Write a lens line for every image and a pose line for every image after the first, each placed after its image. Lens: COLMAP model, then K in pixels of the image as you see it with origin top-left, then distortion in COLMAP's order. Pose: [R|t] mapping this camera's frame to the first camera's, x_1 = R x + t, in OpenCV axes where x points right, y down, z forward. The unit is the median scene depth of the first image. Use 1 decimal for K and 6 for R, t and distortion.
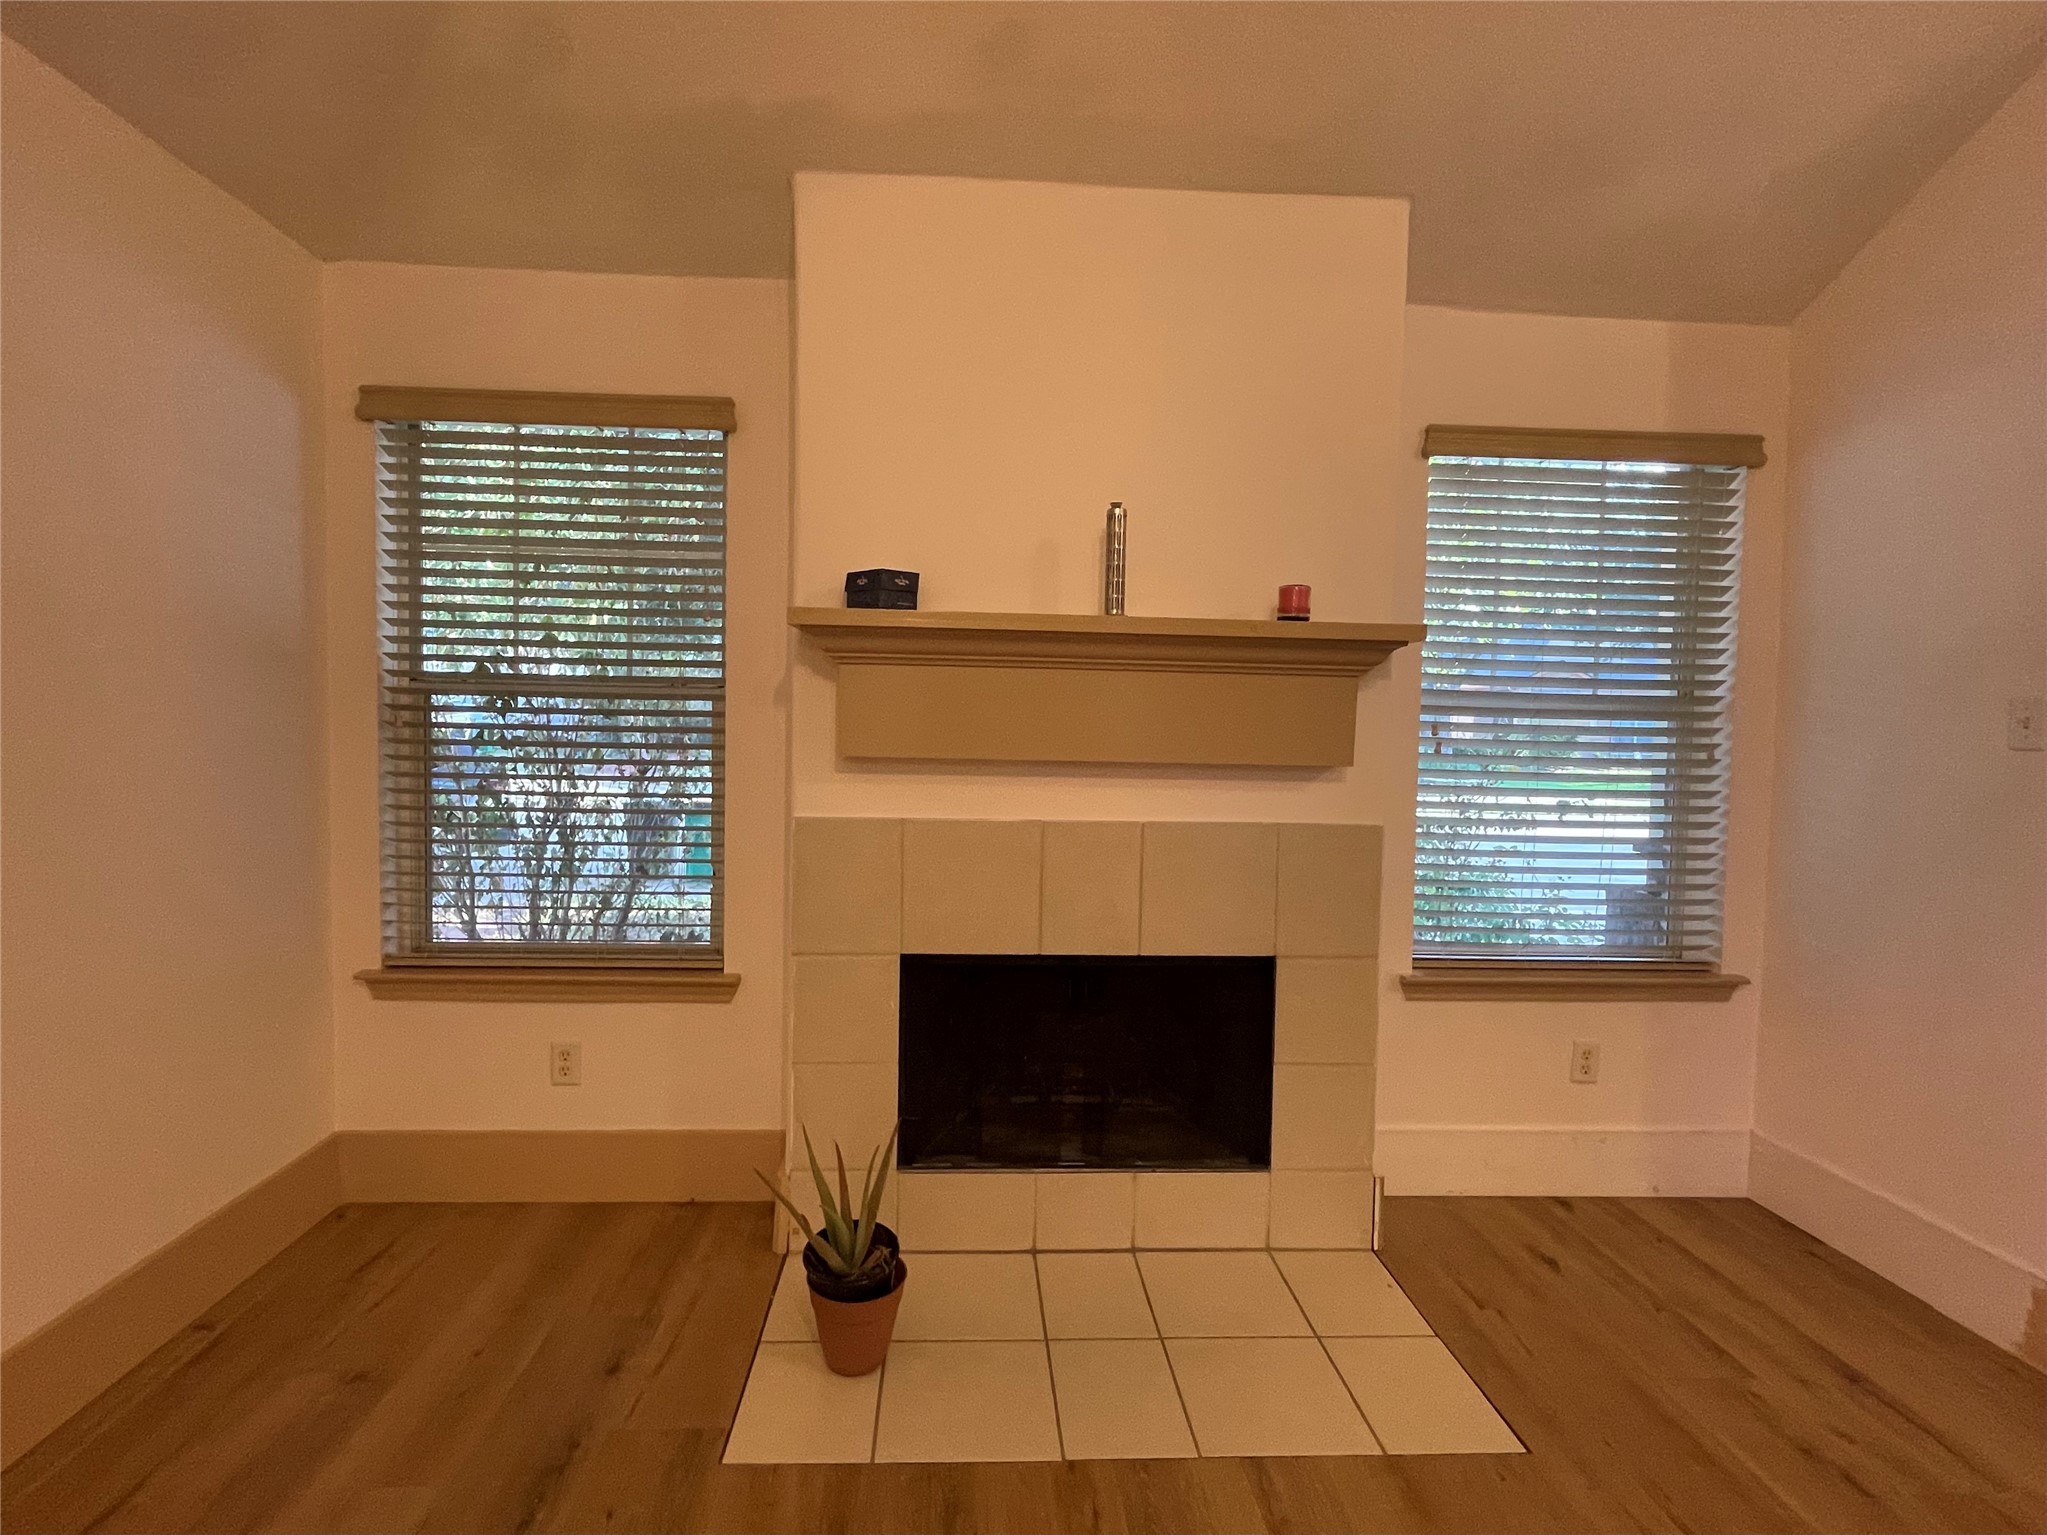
lens RADIAL K [[1098.7, 0, 1023.5], [0, 1098.7, 767.5], [0, 0, 1]] dist [-0.019812, 0.000174]
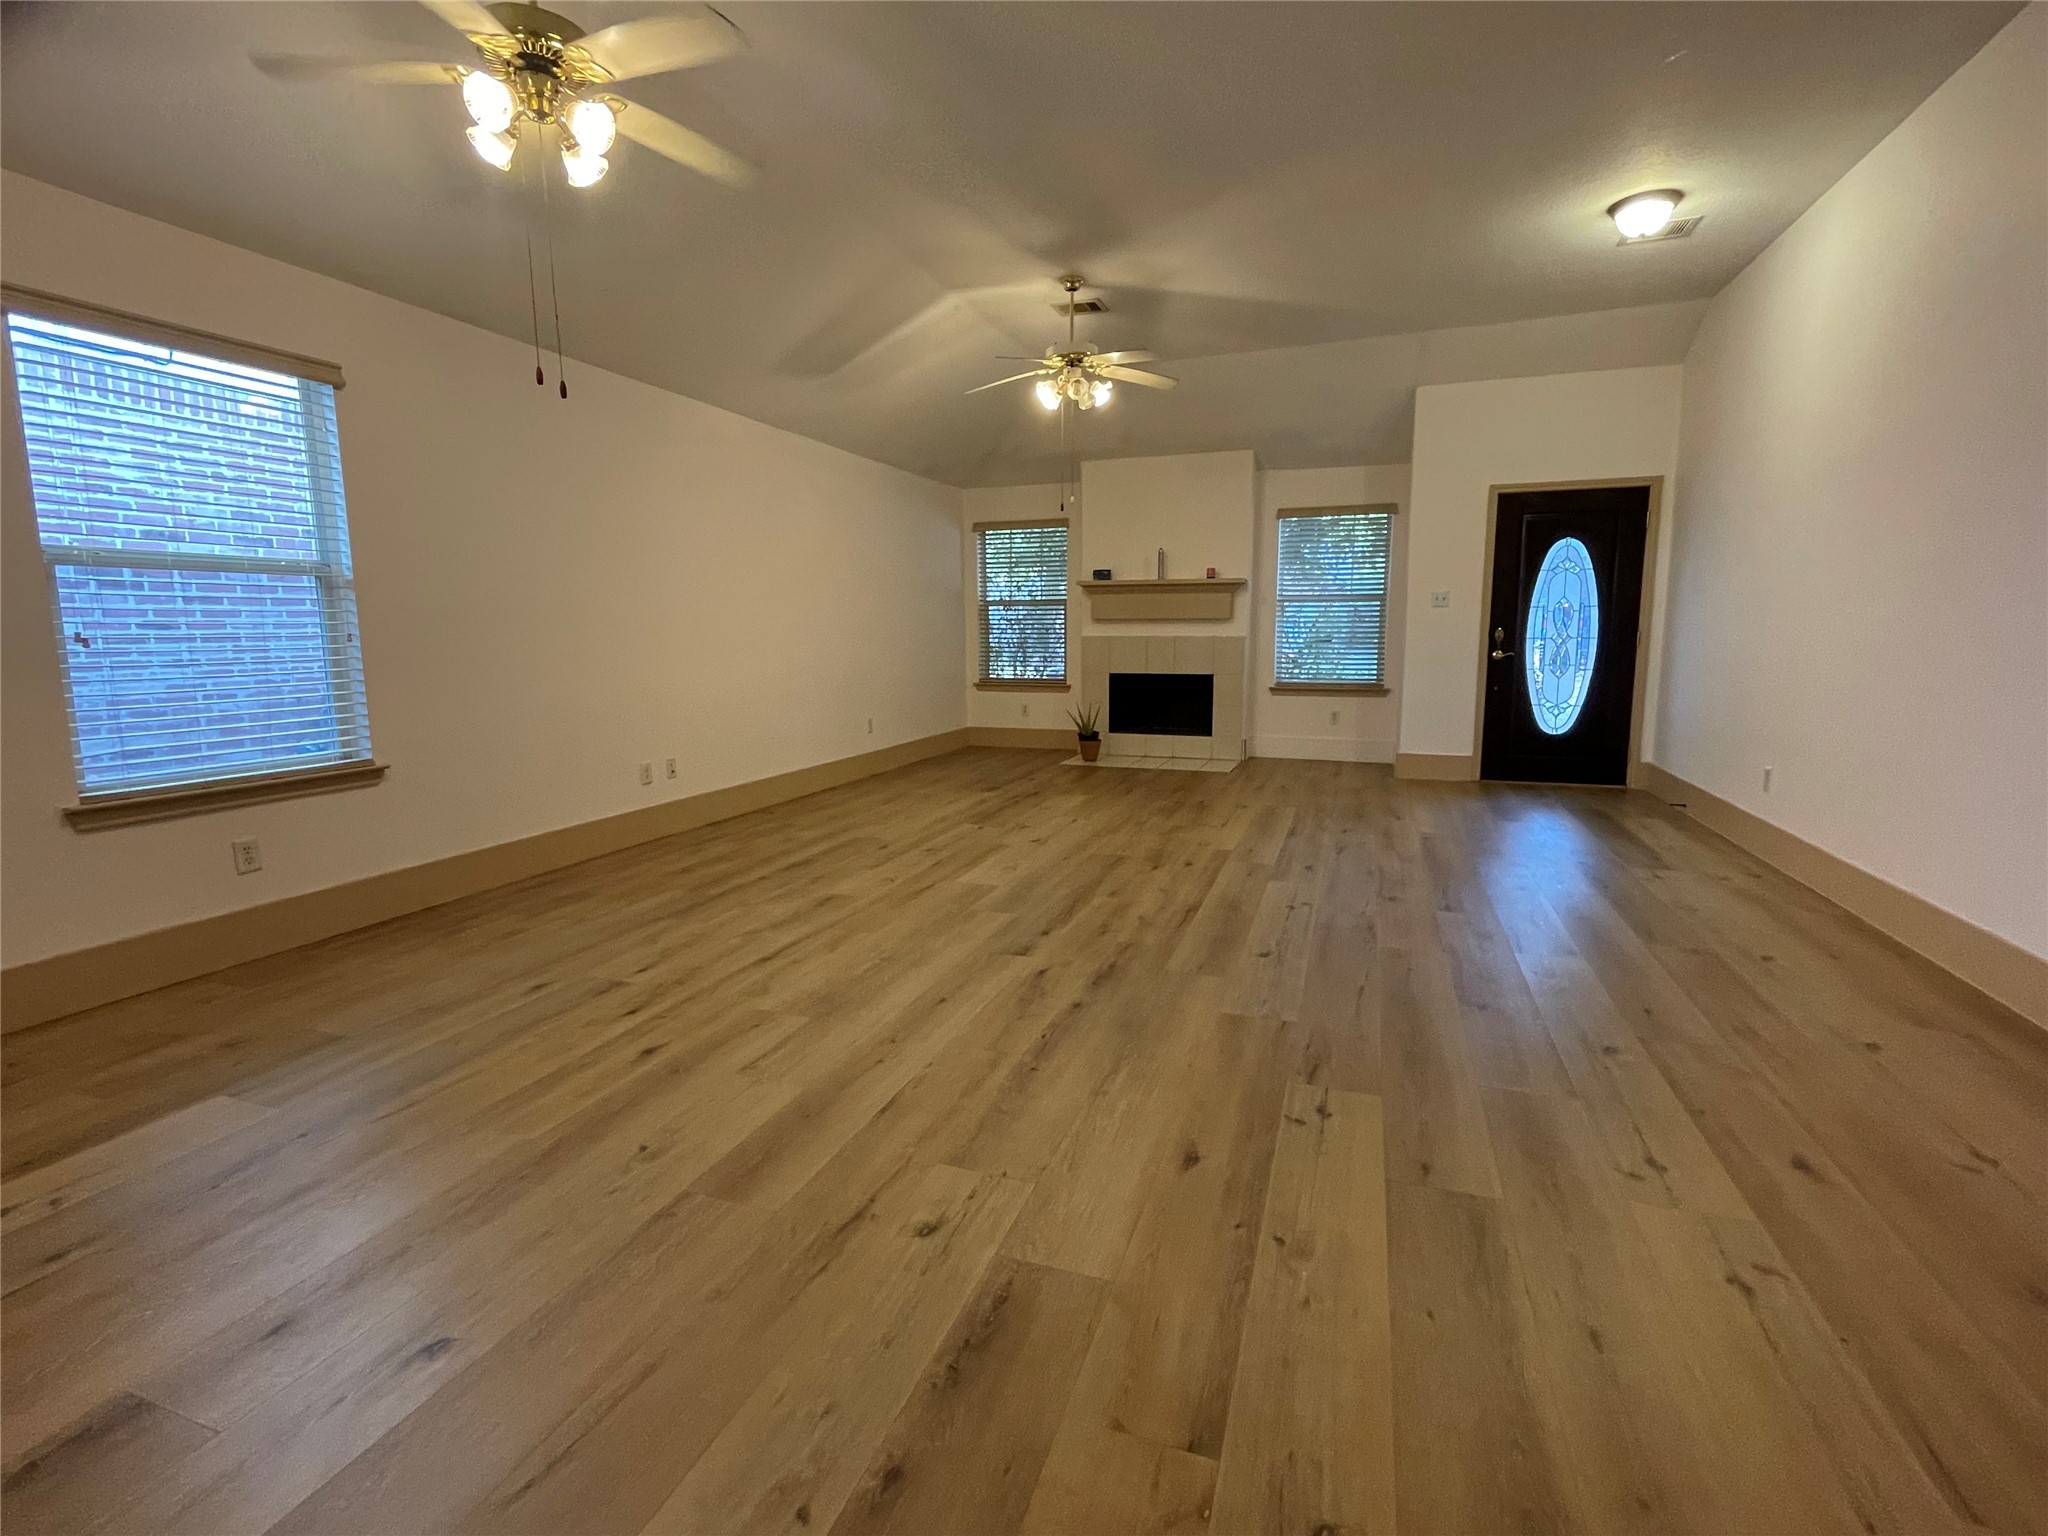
lens RADIAL K [[984.2, 0, 1024.0], [0, 984.2, 768.0], [0, 0, 1]] dist [-0.000649, 0.000129]
pose [[0.923819, 0.032025, -0.381488, 0.851041], [0.006481, 0.995044, 0.099227, 0.147128], [0.382775, -0.094140, 0.919033, -2.075912]]
